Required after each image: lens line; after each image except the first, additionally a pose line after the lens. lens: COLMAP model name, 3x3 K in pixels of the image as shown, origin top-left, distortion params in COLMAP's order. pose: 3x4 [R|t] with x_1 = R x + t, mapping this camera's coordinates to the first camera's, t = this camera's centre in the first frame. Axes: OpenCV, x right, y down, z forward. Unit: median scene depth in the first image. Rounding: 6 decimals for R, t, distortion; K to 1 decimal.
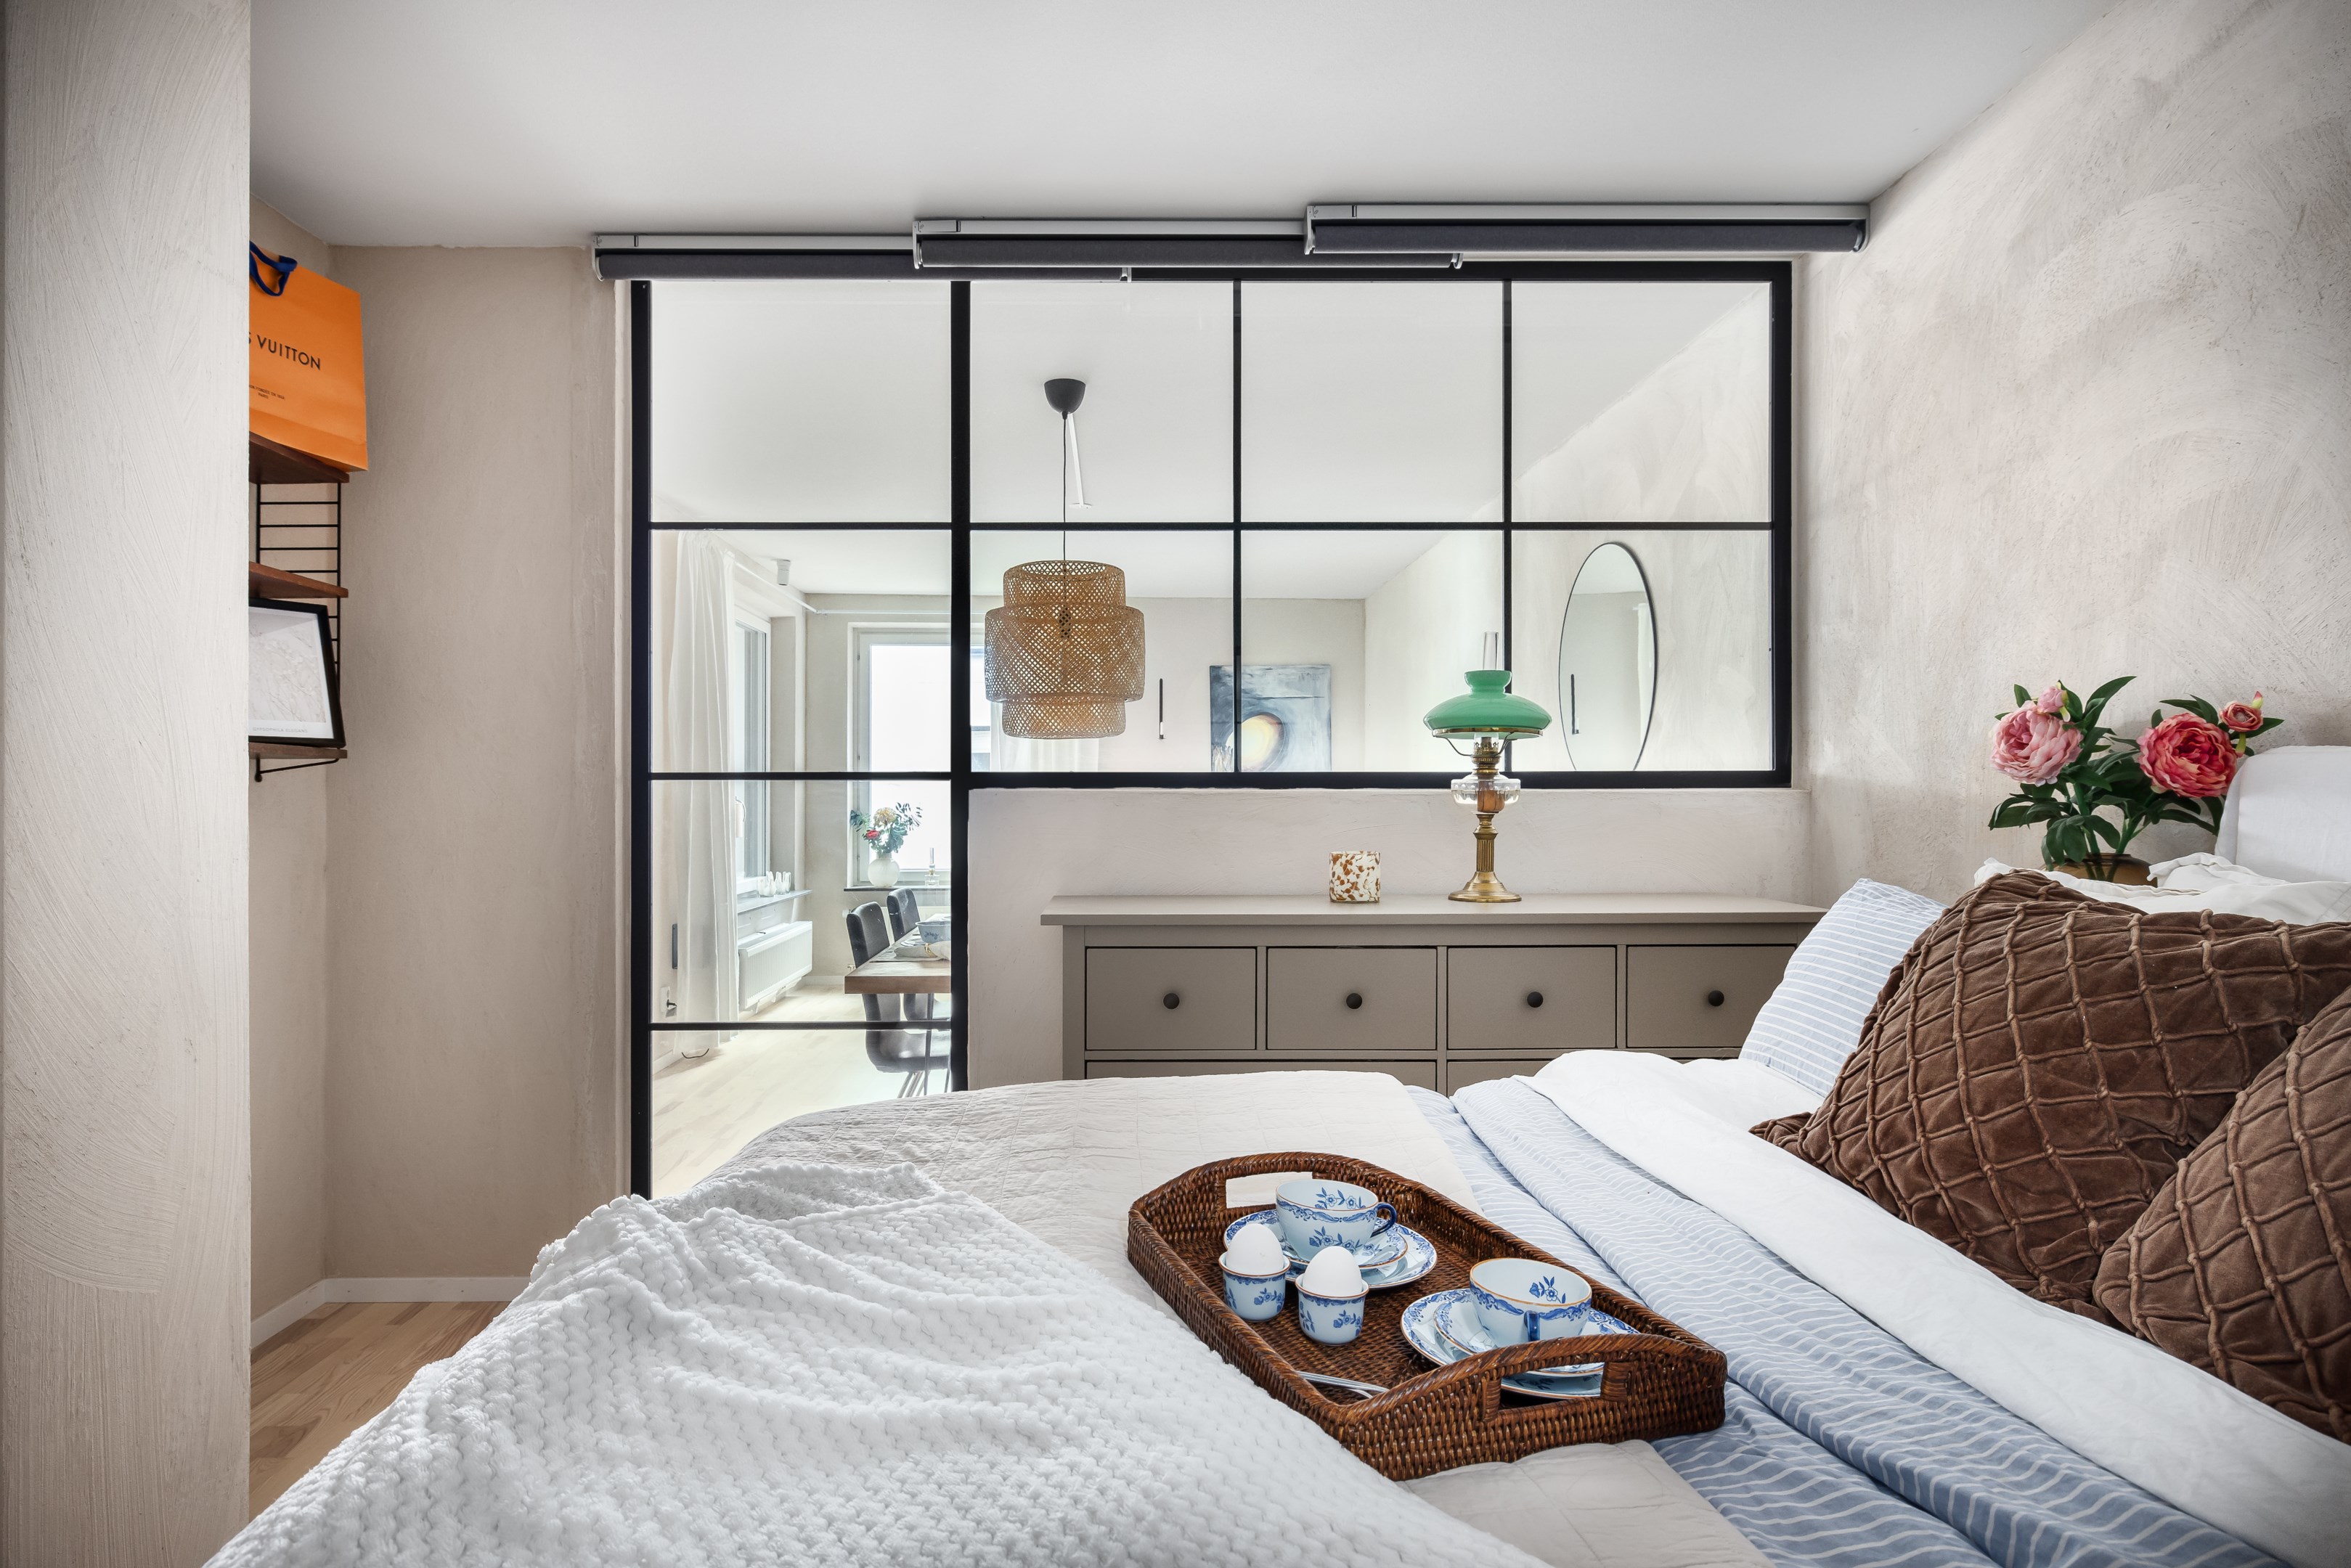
lens RADIAL K [[1287.8, 0, 1159.8], [0, 1287.8, 789.3], [0, 0, 1]] dist [0.008365, 0.000850]
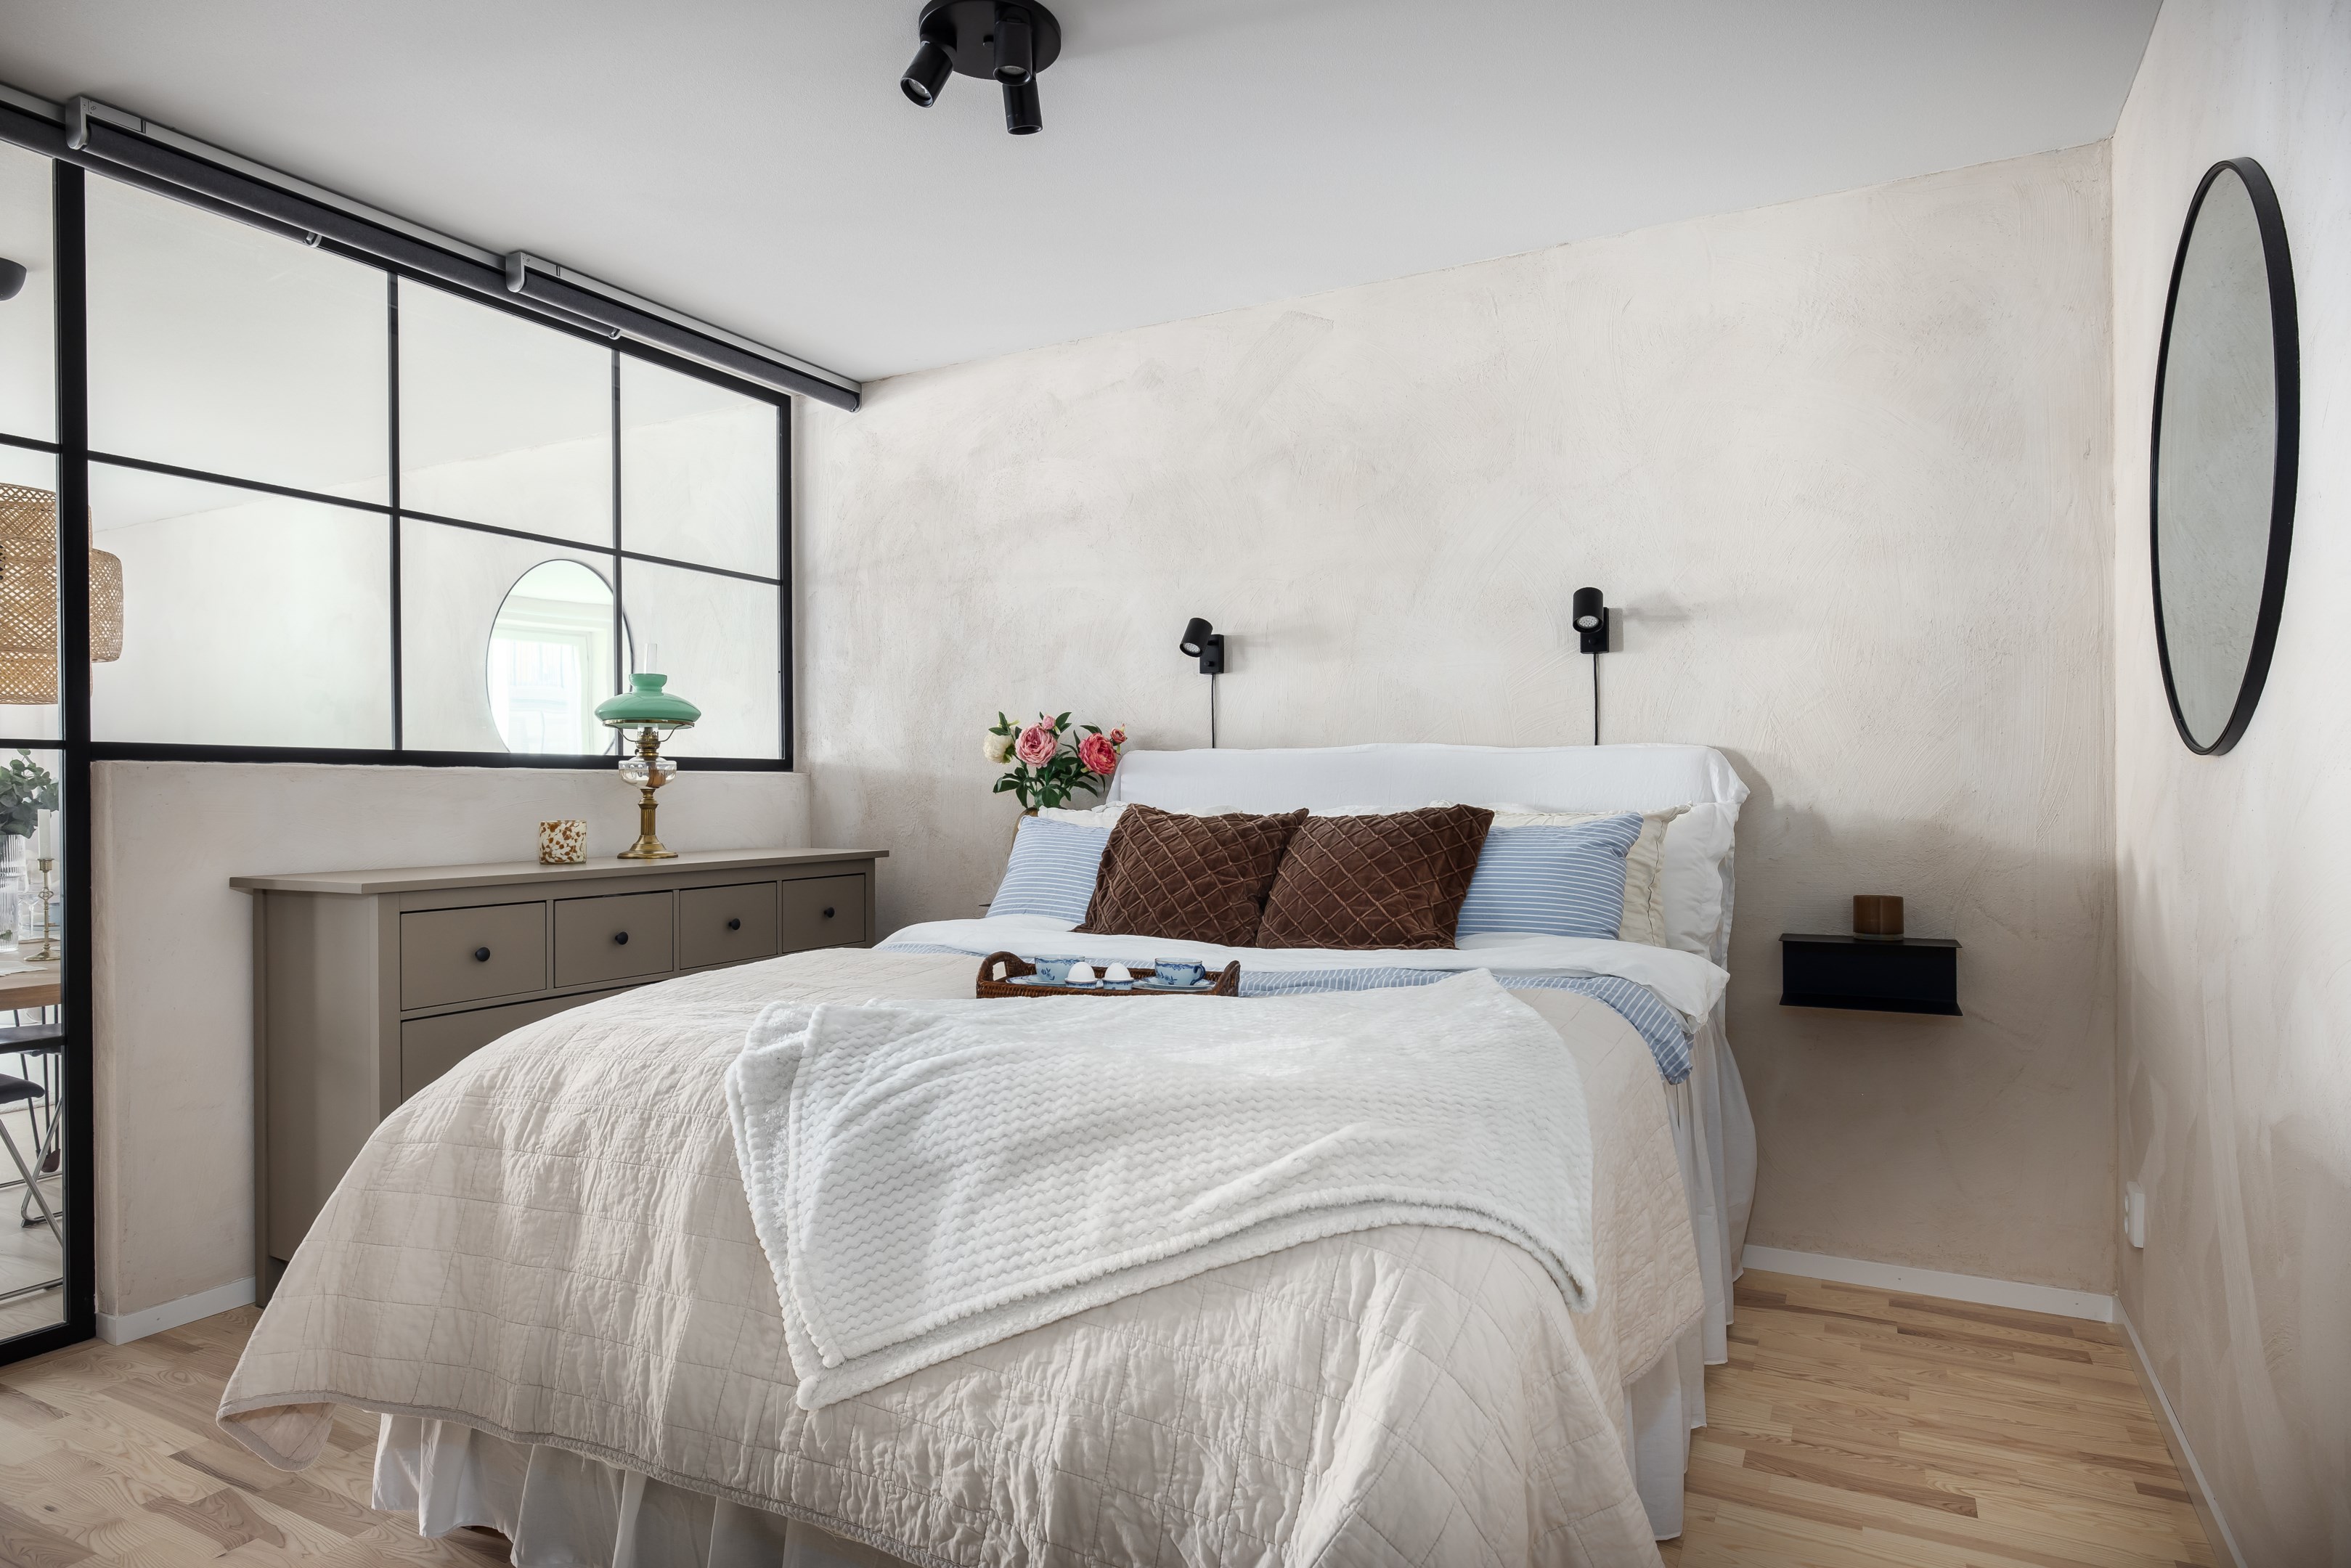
lens RADIAL K [[1356.9, 0, 1169.8], [0, 1356.9, 786.1], [0, 0, 1]] dist [0.007329, 0.001613]
pose [[0.478481, 0.002395, 0.878095, -0.660302], [-0.001494, 0.999997, -0.001914, 0.018380], [-0.878097, -0.000396, 0.478483, -0.072475]]
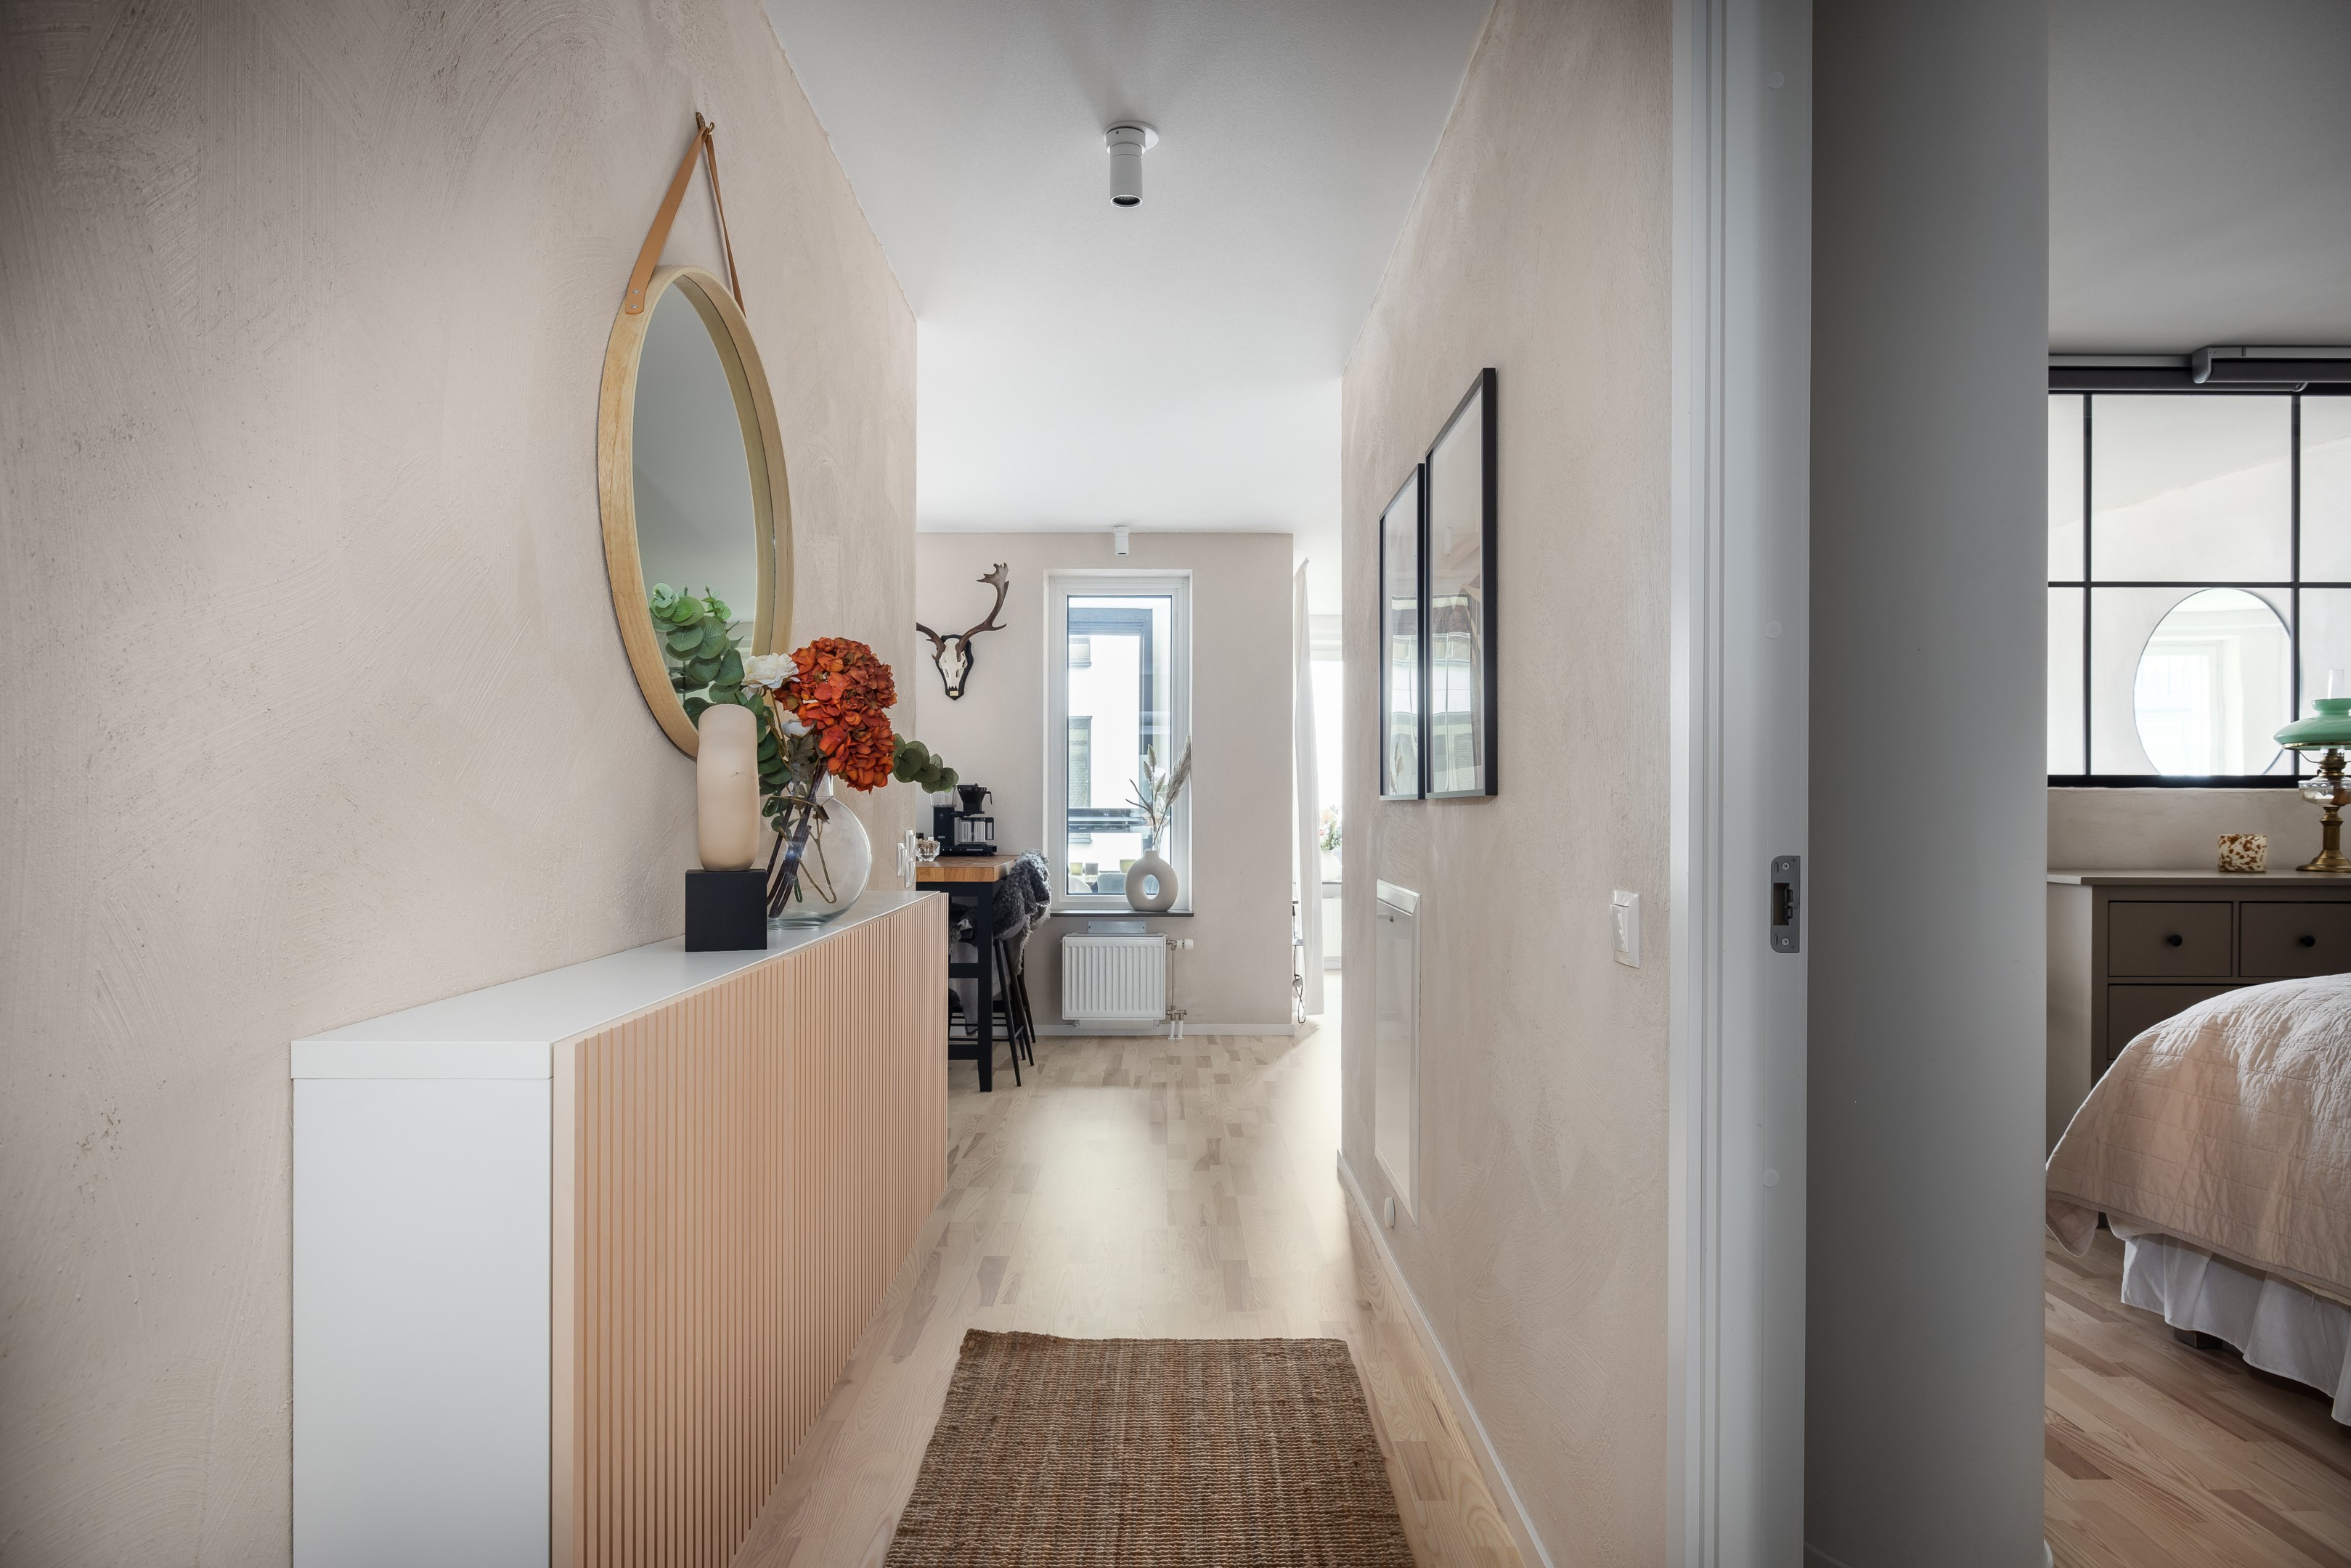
lens RADIAL K [[1309.6, 0, 1192.5], [0, 1309.6, 817.1], [0, 0, 1]] dist [0.002382, -0.002361]
pose [[0.999848, 0.003293, 0.017148, -0.948080], [-0.003546, 0.999885, 0.014738, 0.014325], [-0.017098, -0.014796, 0.999744, -0.334049]]
